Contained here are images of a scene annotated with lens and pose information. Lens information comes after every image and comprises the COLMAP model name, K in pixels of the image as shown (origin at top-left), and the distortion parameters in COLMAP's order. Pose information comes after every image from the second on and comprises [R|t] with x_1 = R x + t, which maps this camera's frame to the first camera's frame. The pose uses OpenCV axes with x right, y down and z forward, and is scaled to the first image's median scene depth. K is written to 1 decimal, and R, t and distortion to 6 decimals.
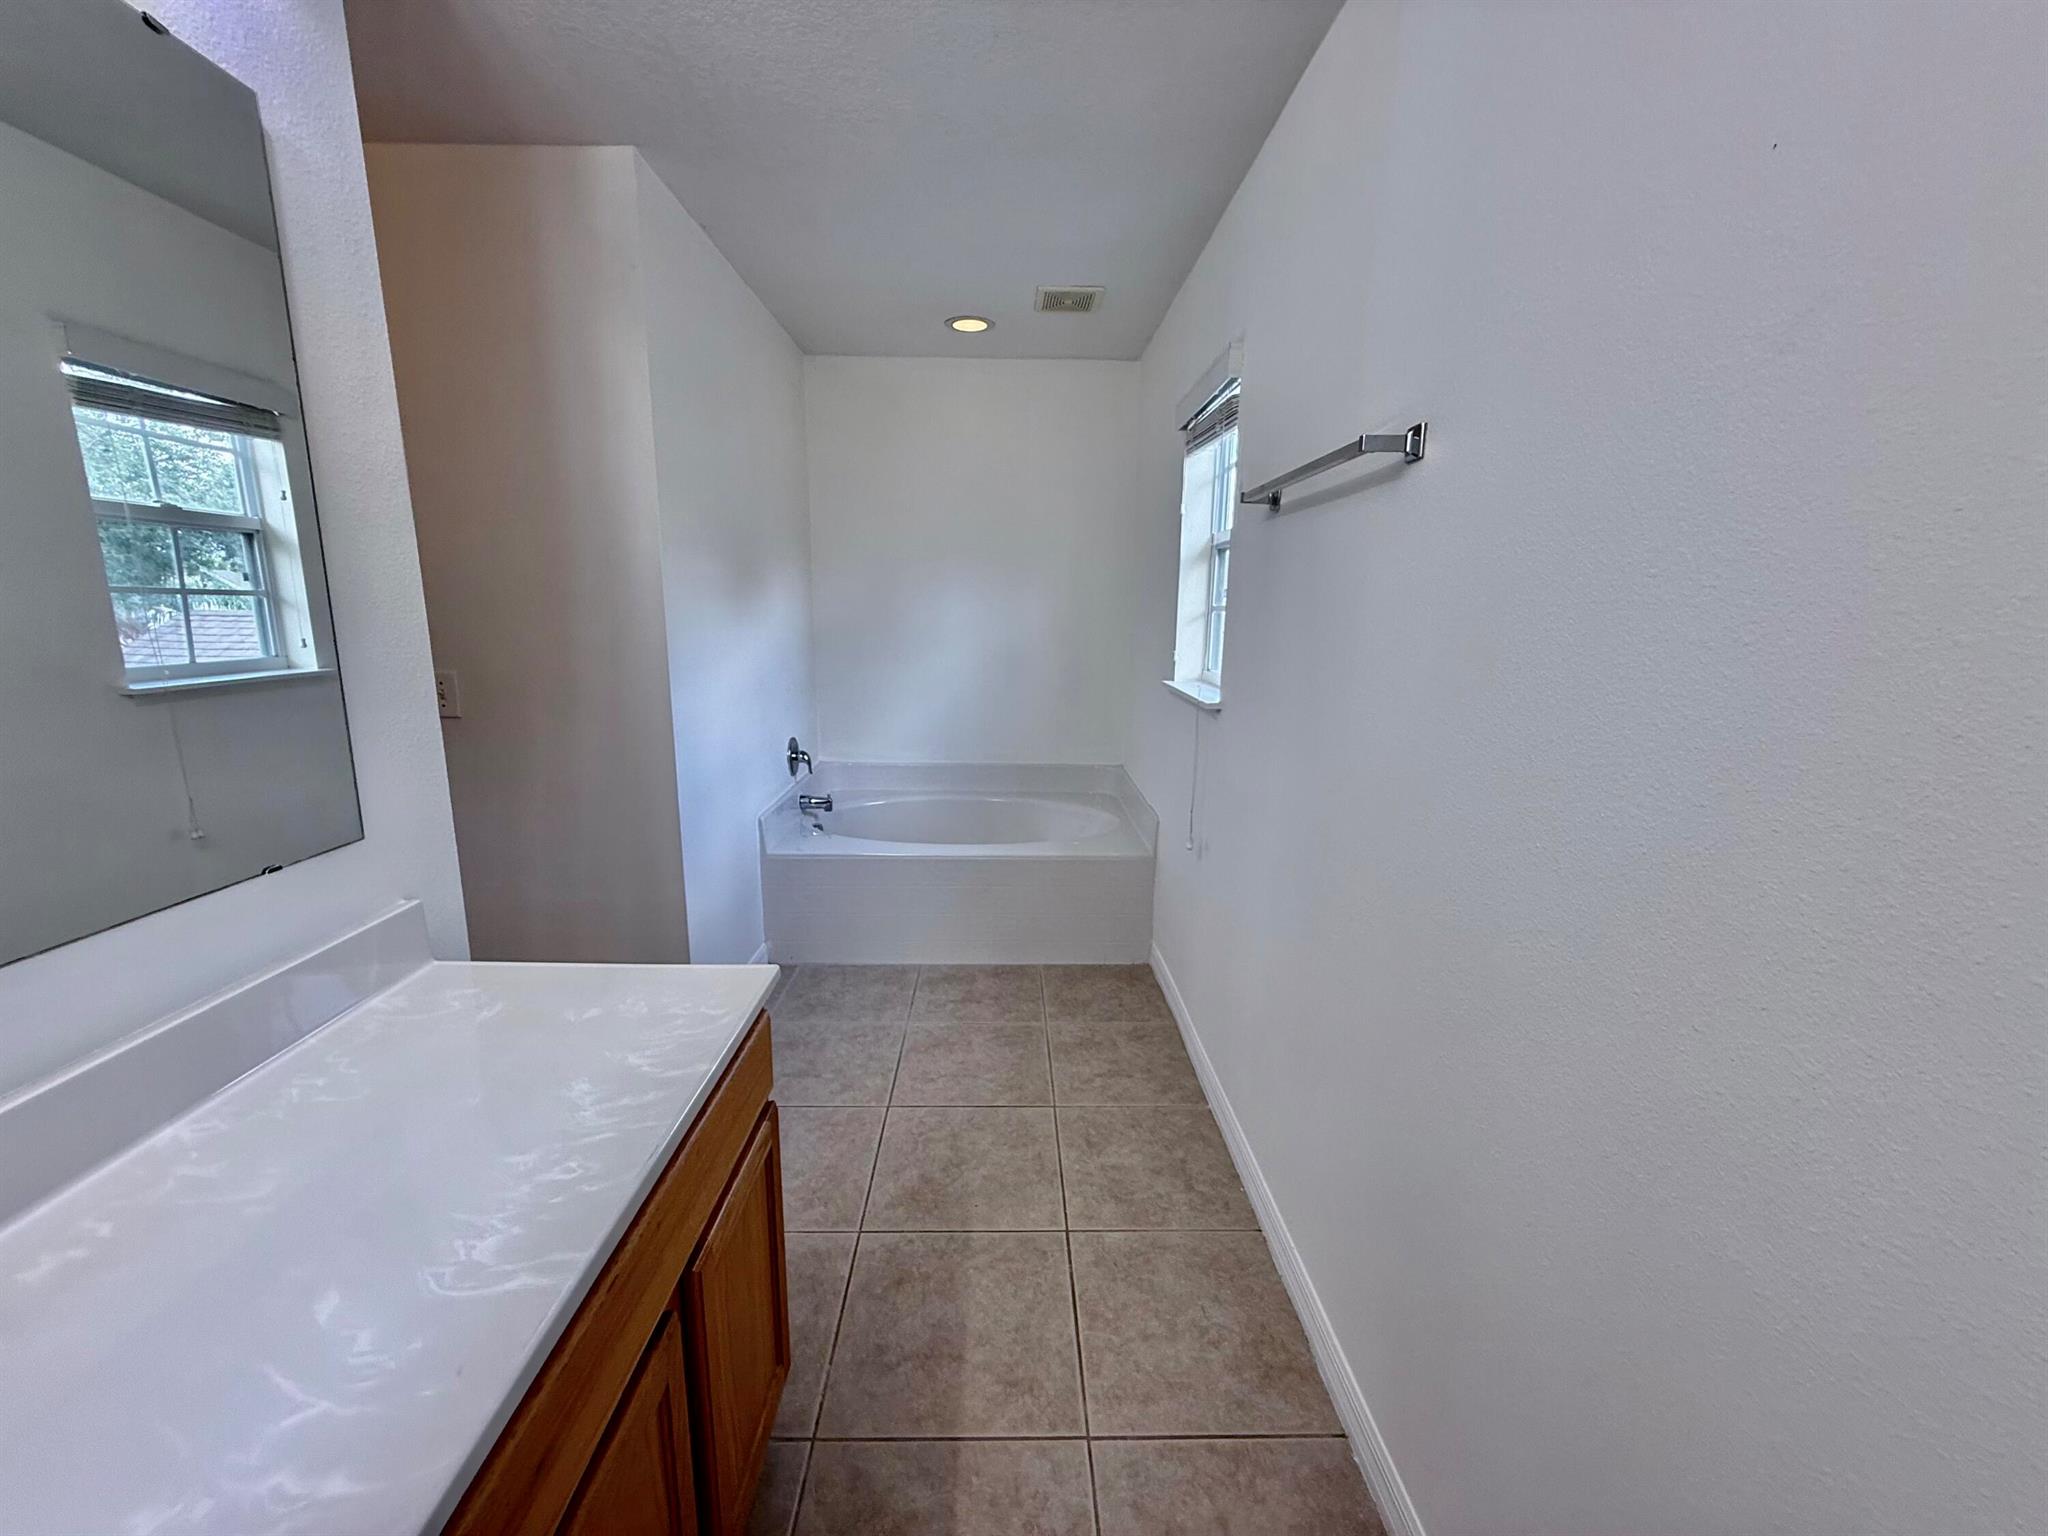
lens RADIAL K [[836.0, 0, 1024.0], [0, 836.0, 768.0], [0, 0, 1]] dist [0.000159, -0.000051]
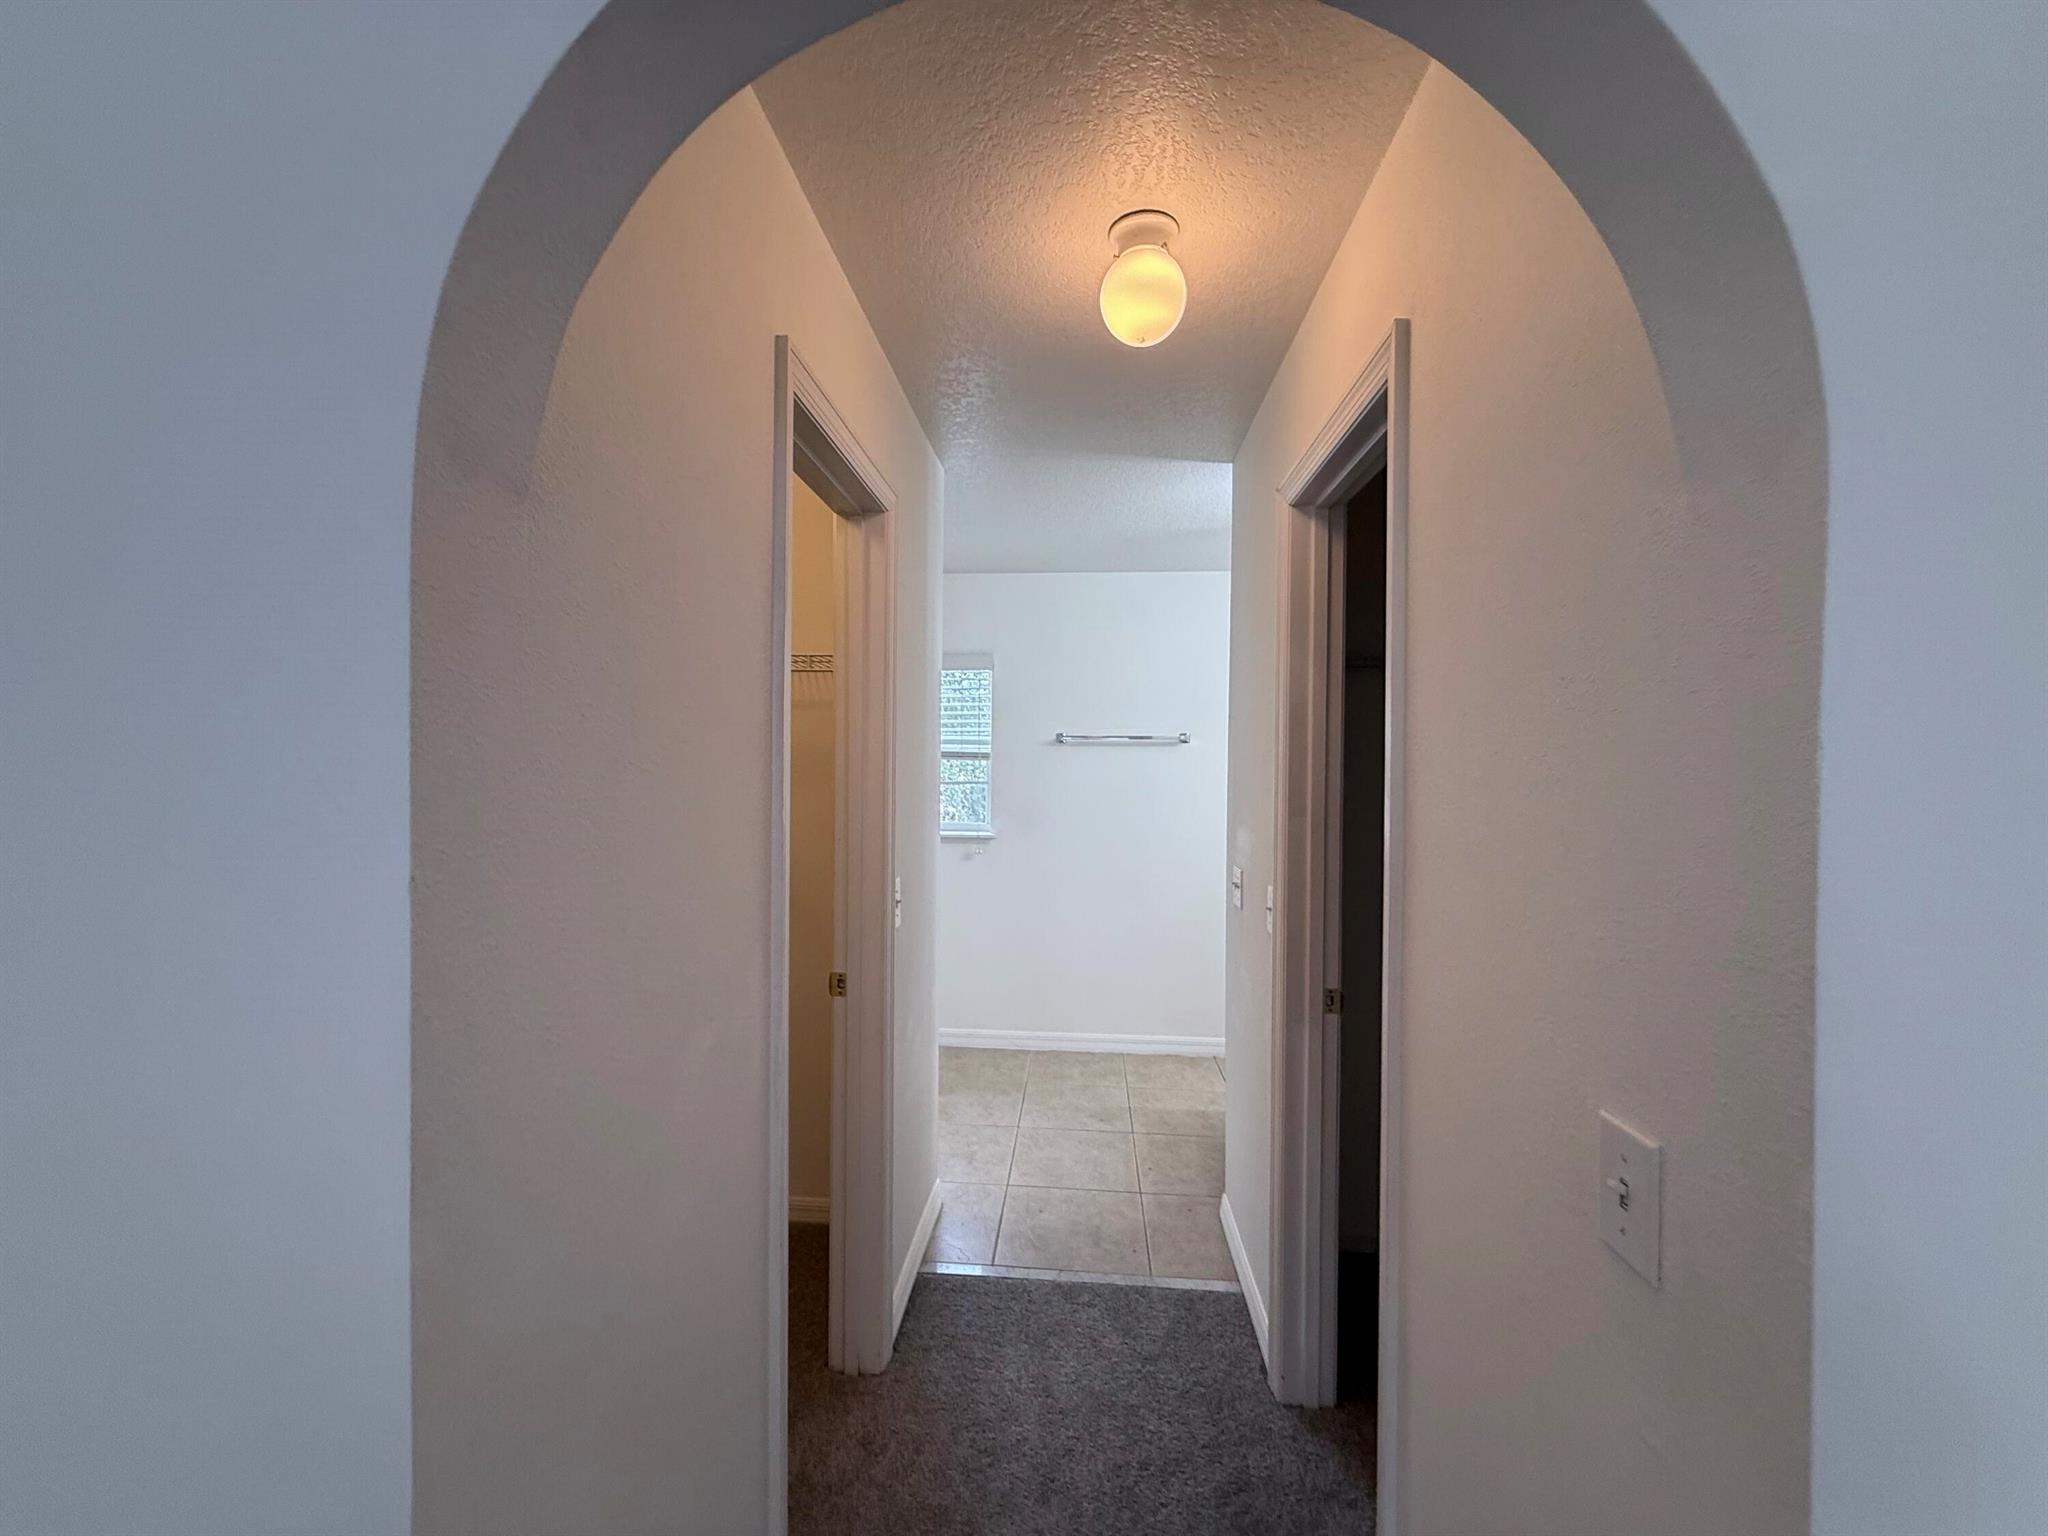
lens RADIAL K [[815.5, 0, 1017.1], [0, 815.5, 766.7], [0, 0, 1]] dist [-0.000675, -0.000382]
pose [[0.097967, -0.015464, 0.995069, -1.834018], [0.184642, 0.982802, -0.002905, -0.252638], [-0.977911, 0.184016, 0.099138, 0.853023]]
